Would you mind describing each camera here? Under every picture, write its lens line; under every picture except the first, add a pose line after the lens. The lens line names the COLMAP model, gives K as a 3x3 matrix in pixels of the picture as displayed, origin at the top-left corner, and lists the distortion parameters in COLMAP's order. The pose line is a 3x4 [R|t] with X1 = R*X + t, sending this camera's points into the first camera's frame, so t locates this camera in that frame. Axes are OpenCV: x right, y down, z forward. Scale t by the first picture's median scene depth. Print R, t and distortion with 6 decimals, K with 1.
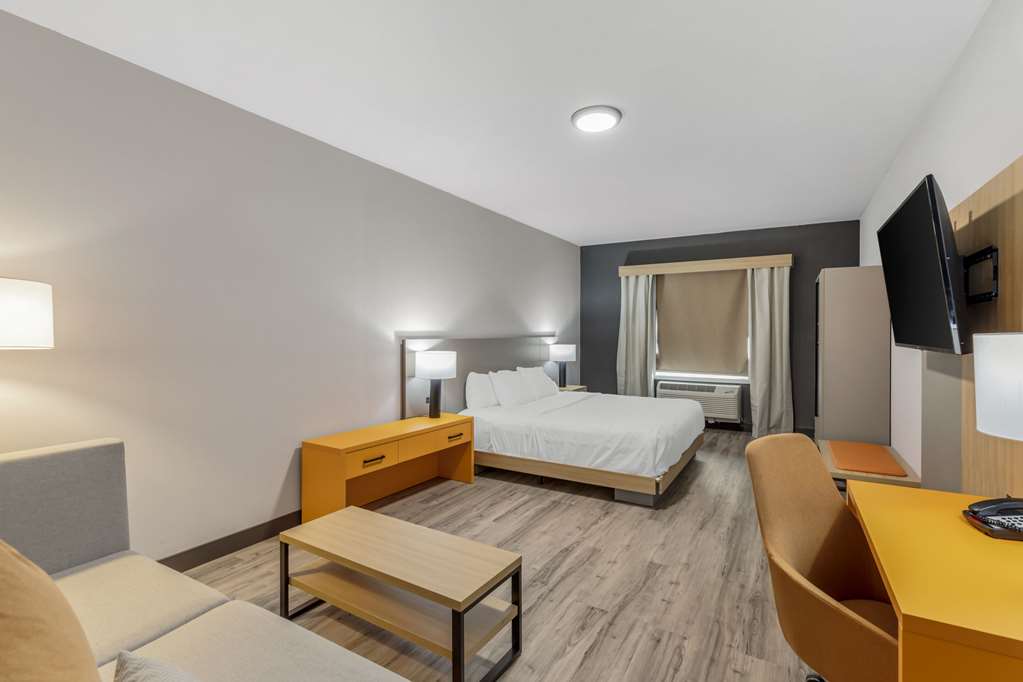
lens RADIAL K [[467.2, 0, 509.1], [0, 467.2, 335.1], [0, 0, 1]] dist [0.004276, 0.000417]
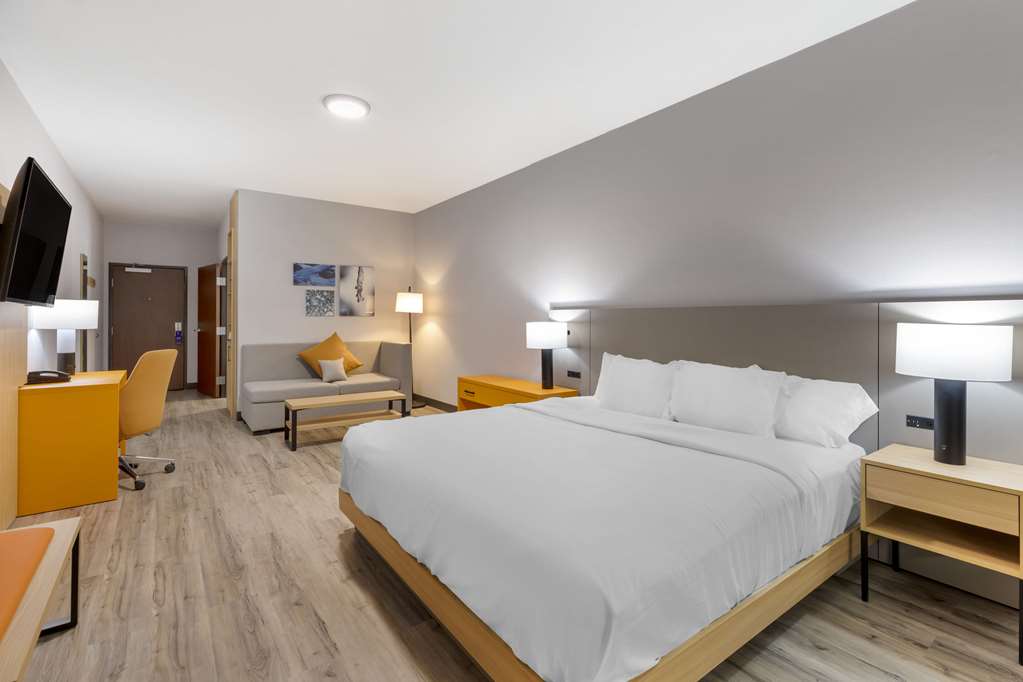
lens RADIAL K [[467.2, 0, 515.8], [0, 467.2, 322.0], [0, 0, 1]] dist [0.004276, 0.000417]
pose [[-0.375242, -0.002428, -0.926924, 1.086000], [-0.009988, 0.999949, 0.001424, 0.049100], [0.926873, 0.009793, -0.375247, 1.833983]]
